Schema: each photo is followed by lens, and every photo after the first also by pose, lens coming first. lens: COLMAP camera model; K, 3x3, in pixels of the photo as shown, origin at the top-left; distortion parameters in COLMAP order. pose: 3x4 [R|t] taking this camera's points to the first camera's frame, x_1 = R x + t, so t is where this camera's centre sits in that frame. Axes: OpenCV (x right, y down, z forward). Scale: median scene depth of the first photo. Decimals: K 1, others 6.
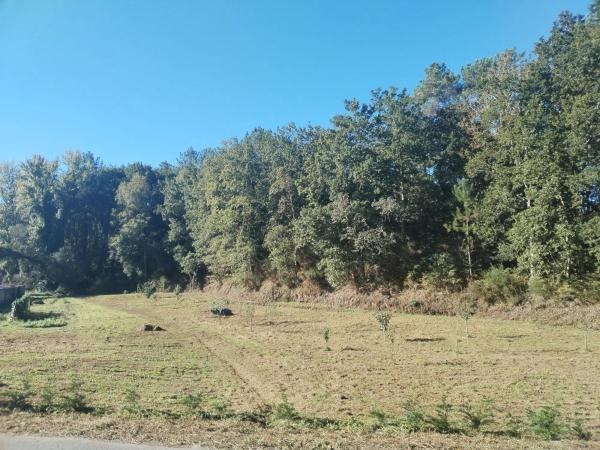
lens RADIAL K [[441.1, 0, 298.3], [0, 441.1, 228.6], [0, 0, 1]] dist [0.034422, -0.035369]
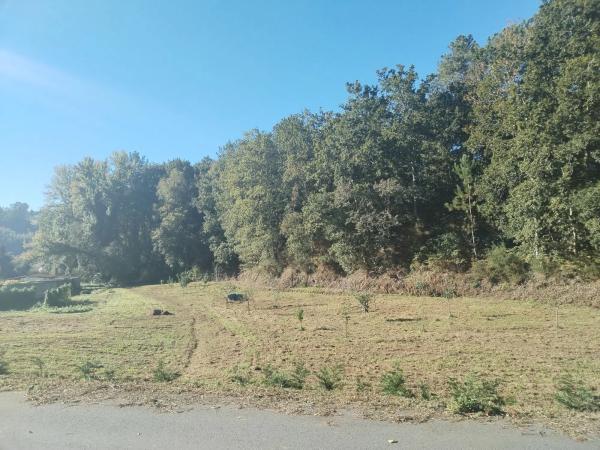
lens RADIAL K [[441.1, 0, 298.5], [0, 441.1, 230.4], [0, 0, 1]] dist [0.034422, -0.035369]
pose [[0.990169, -0.036409, -0.135052, 0.118127], [0.040259, 0.998854, 0.025886, 0.009521], [0.133955, -0.031068, 0.990500, -0.006548]]
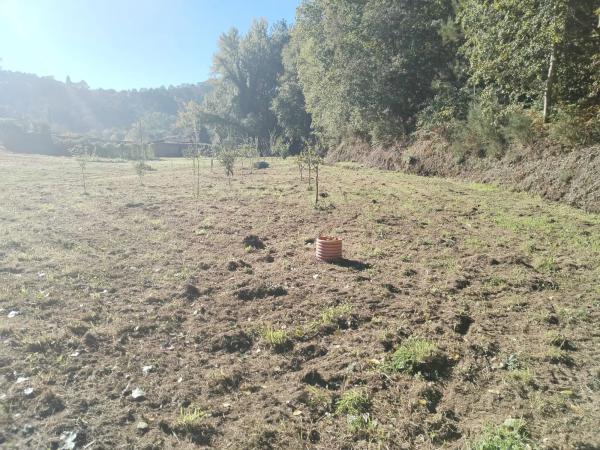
lens RADIAL K [[441.1, 0, 299.3], [0, 441.1, 224.9], [0, 0, 1]] dist [0.034422, -0.035369]
pose [[0.807740, 0.123805, -0.576393, 0.482960], [0.028940, 0.968195, 0.248517, 0.078012], [0.588828, -0.217418, 0.778467, 0.275930]]
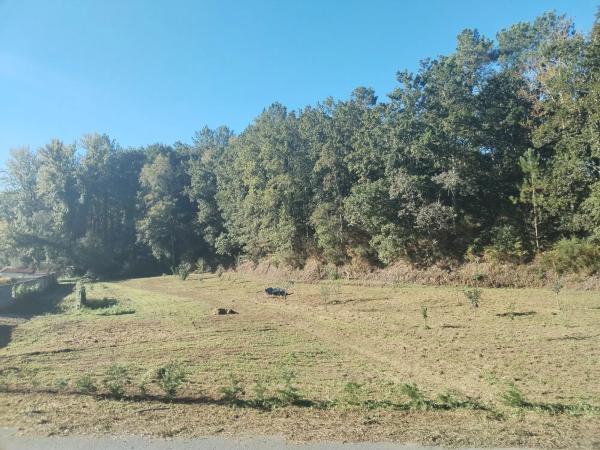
lens RADIAL K [[441.1, 0, 297.7], [0, 441.1, 229.6], [0, 0, 1]] dist [0.034422, -0.035369]
pose [[0.999308, -0.037006, 0.003754, -0.126857], [0.036722, 0.997600, 0.058703, -0.009731], [-0.005917, -0.058525, 0.998268, 0.009767]]
